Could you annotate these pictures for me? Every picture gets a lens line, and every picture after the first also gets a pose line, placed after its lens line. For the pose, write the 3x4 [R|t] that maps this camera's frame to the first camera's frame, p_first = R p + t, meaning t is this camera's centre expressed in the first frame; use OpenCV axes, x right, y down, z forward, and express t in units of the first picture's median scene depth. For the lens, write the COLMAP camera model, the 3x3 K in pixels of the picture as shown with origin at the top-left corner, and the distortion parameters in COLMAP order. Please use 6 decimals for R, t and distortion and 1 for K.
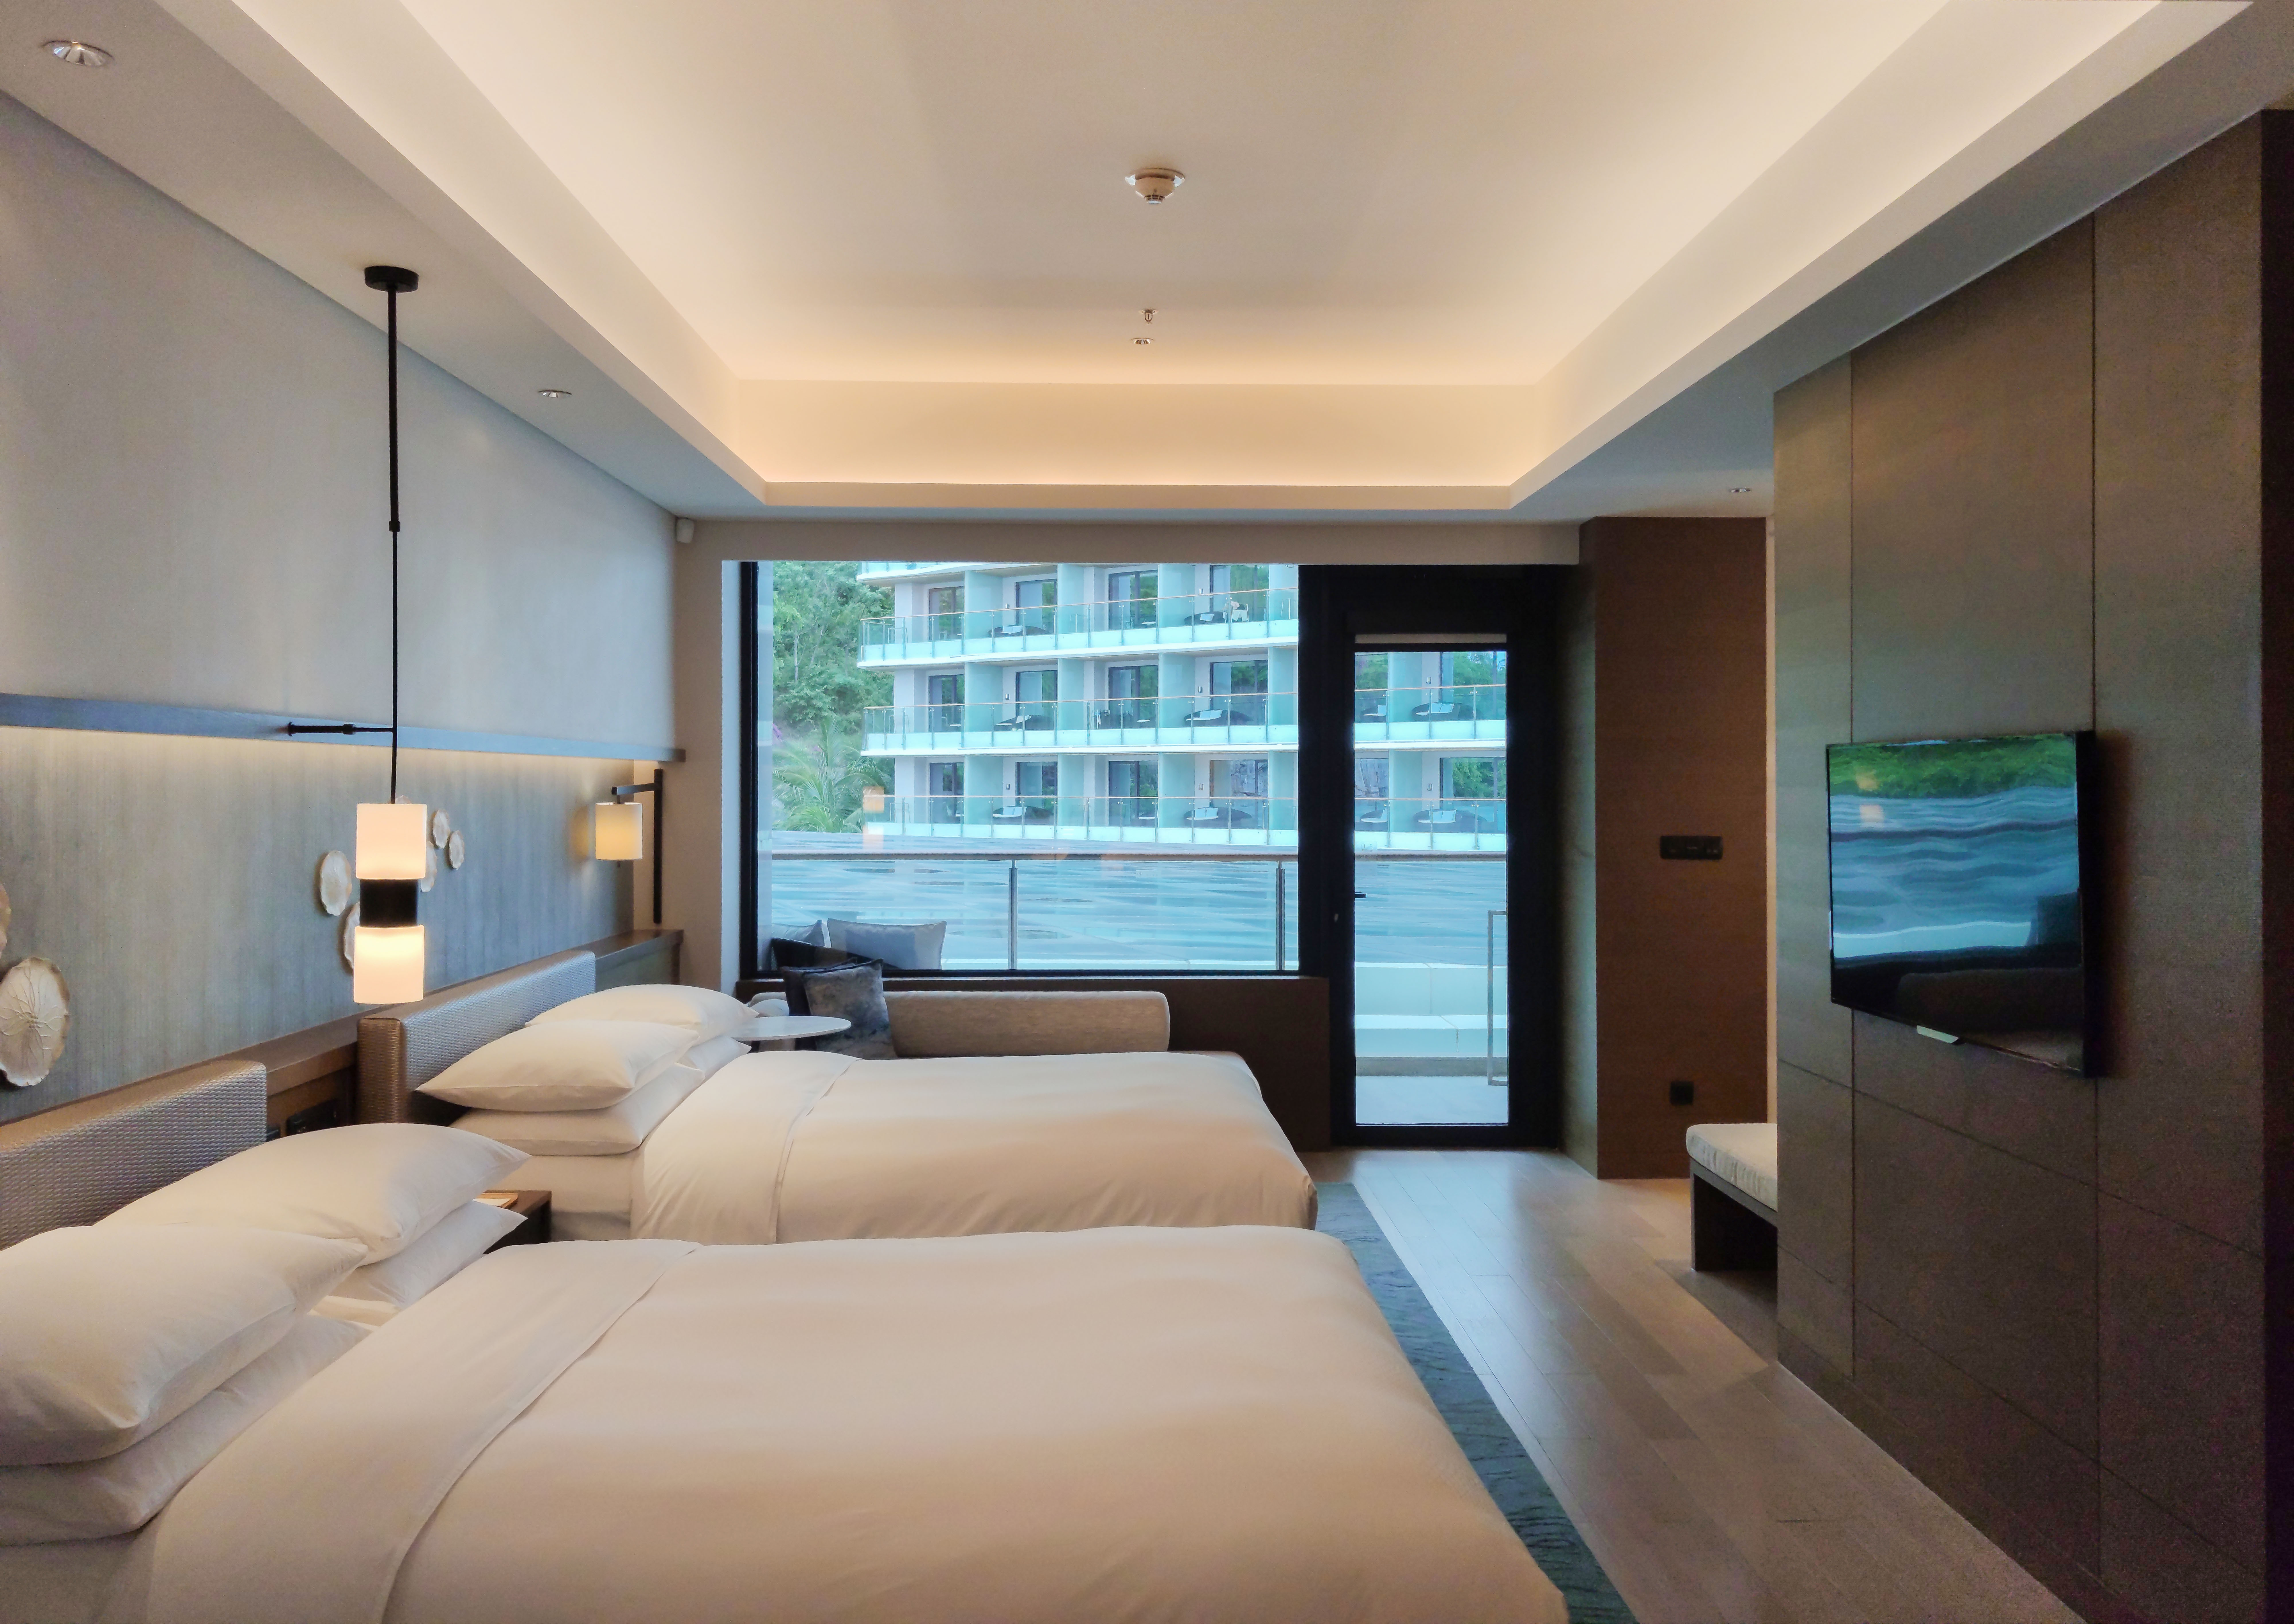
lens RADIAL K [[1727.2, 0, 1147.4], [0, 1727.2, 765.4], [0, 0, 1]] dist [0.065188, -0.003815]
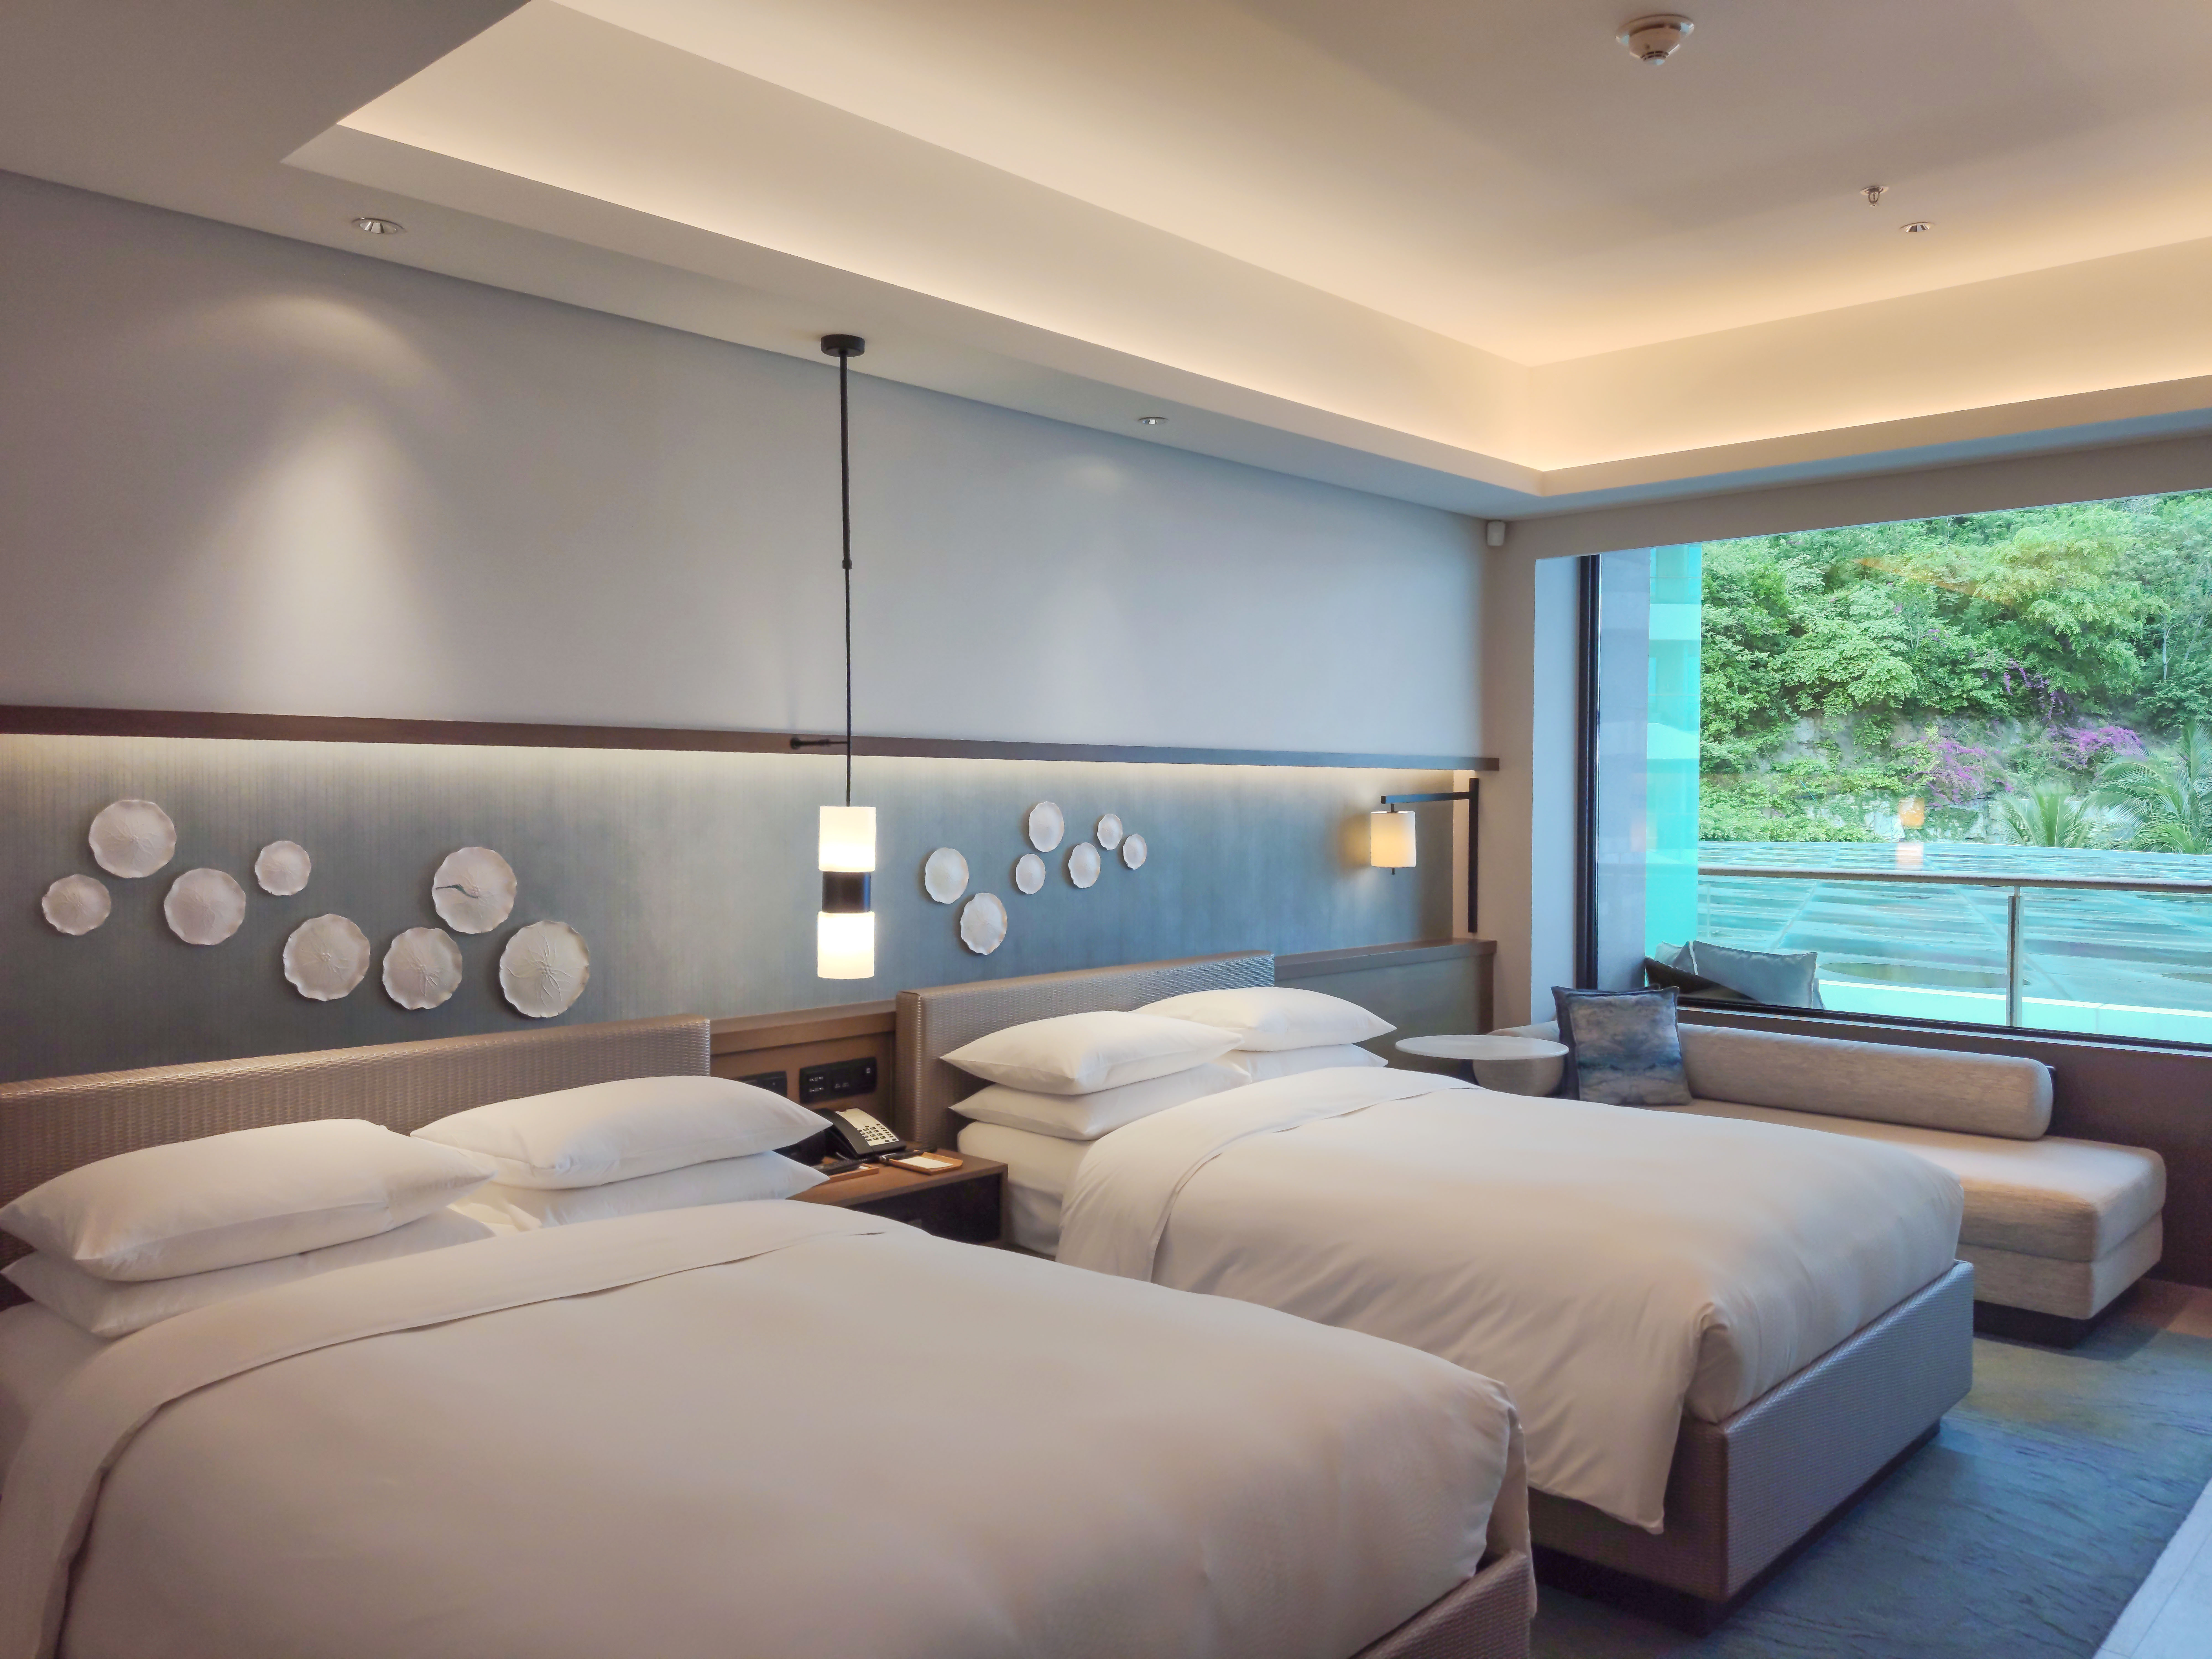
lens RADIAL K [[1674.3, 0, 1106.0], [0, 1674.3, 829.5], [0, 0, 1]] dist [0.011246, 0.000237]
pose [[0.714519, 0.014274, -0.699471, 0.240858], [0.006391, 0.999617, 0.026928, 0.004449], [0.699587, -0.023711, 0.714154, 0.172079]]
